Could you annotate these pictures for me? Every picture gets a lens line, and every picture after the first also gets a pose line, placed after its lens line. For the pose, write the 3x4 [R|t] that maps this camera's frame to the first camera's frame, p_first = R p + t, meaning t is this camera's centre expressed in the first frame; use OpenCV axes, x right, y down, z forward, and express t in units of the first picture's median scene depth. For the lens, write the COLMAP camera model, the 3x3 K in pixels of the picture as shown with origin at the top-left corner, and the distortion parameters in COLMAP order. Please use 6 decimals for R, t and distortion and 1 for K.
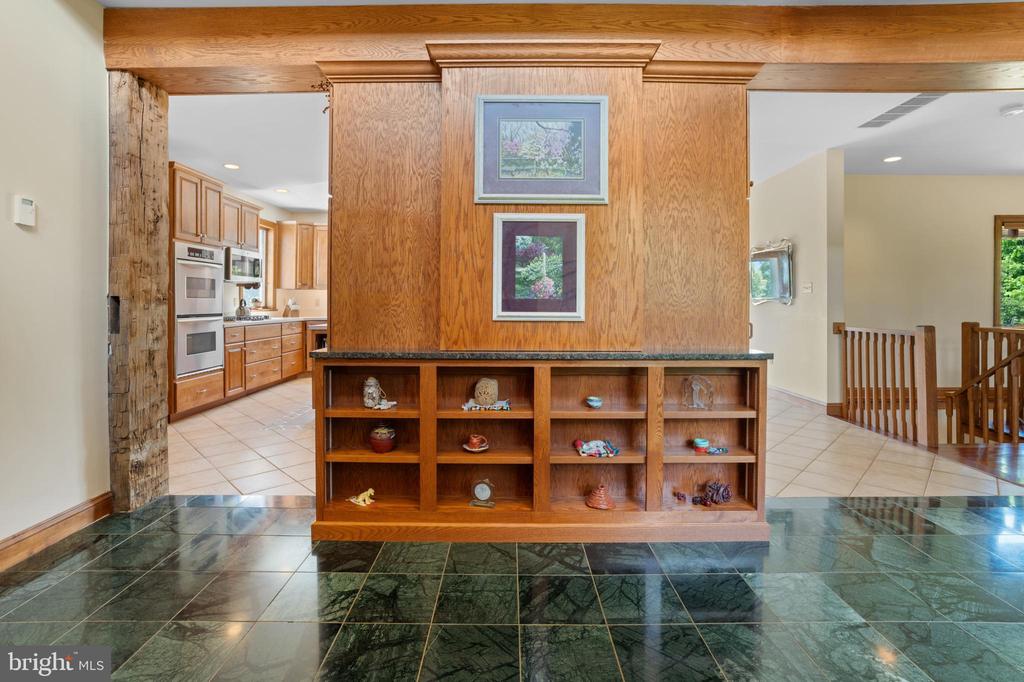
lens RADIAL K [[476.0, 0, 503.4], [0, 476.0, 306.3], [0, 0, 1]] dist [-0.043825, 0.000335]
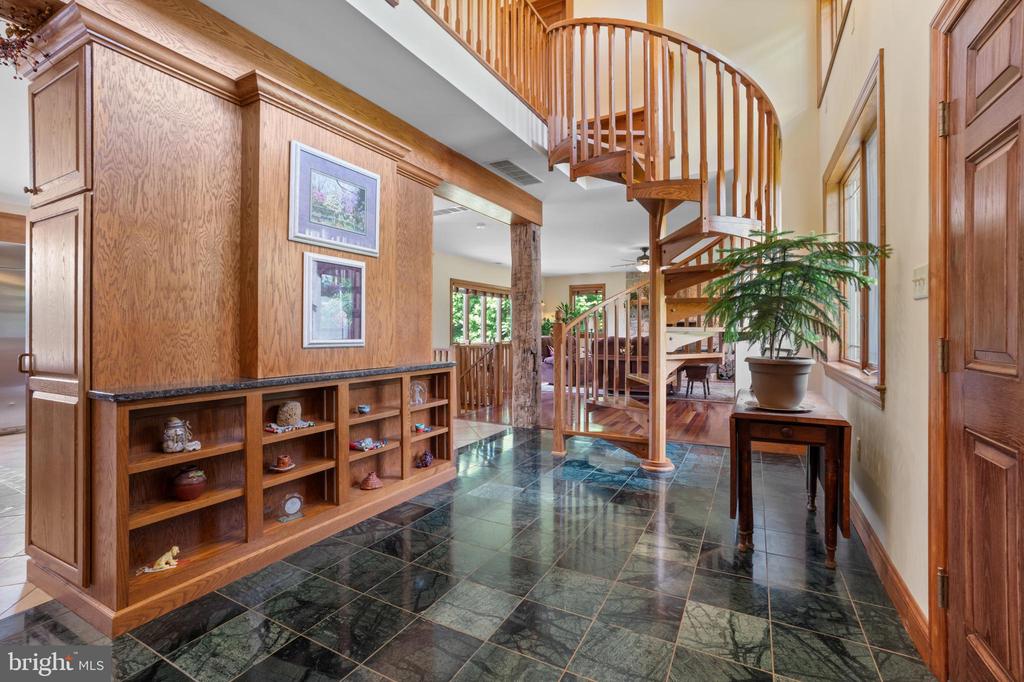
lens RADIAL K [[458.6, 0, 516.6], [0, 458.6, 333.4], [0, 0, 1]] dist [-0.057773, 0.025337]
pose [[0.463789, -0.003335, 0.885939, -0.712086], [0.003494, 0.999992, 0.001936, -0.003736], [-0.885939, 0.002197, 0.463797, 0.063643]]
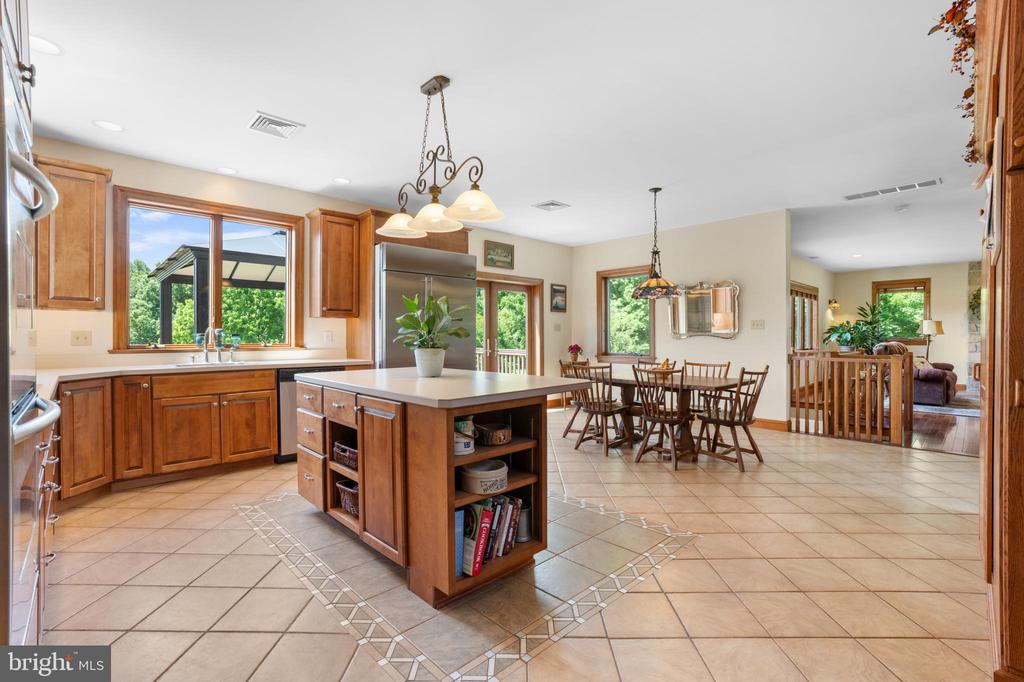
lens RADIAL K [[462.2, 0, 515.4], [0, 462.2, 339.8], [0, 0, 1]] dist [-0.057350, 0.026774]
pose [[0.714894, -0.006387, 0.699203, -1.345941], [0.002437, 0.999975, 0.006643, -0.024000], [-0.699228, -0.003045, 0.714892, 1.409846]]
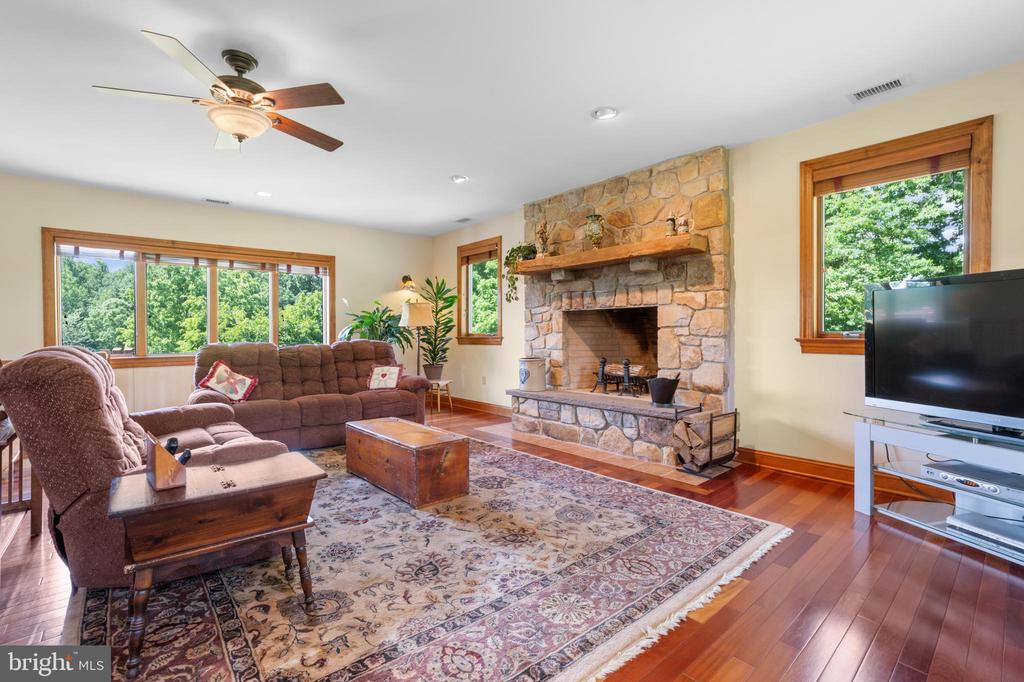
lens RADIAL K [[462.2, 0, 515.4], [0, 462.2, 339.8], [0, 0, 1]] dist [-0.057350, 0.026774]
pose [[0.746323, -0.010131, 0.665507, 2.985642], [0.004815, 0.999940, 0.009822, 0.010917], [-0.665567, -0.004126, 0.746327, -0.489814]]
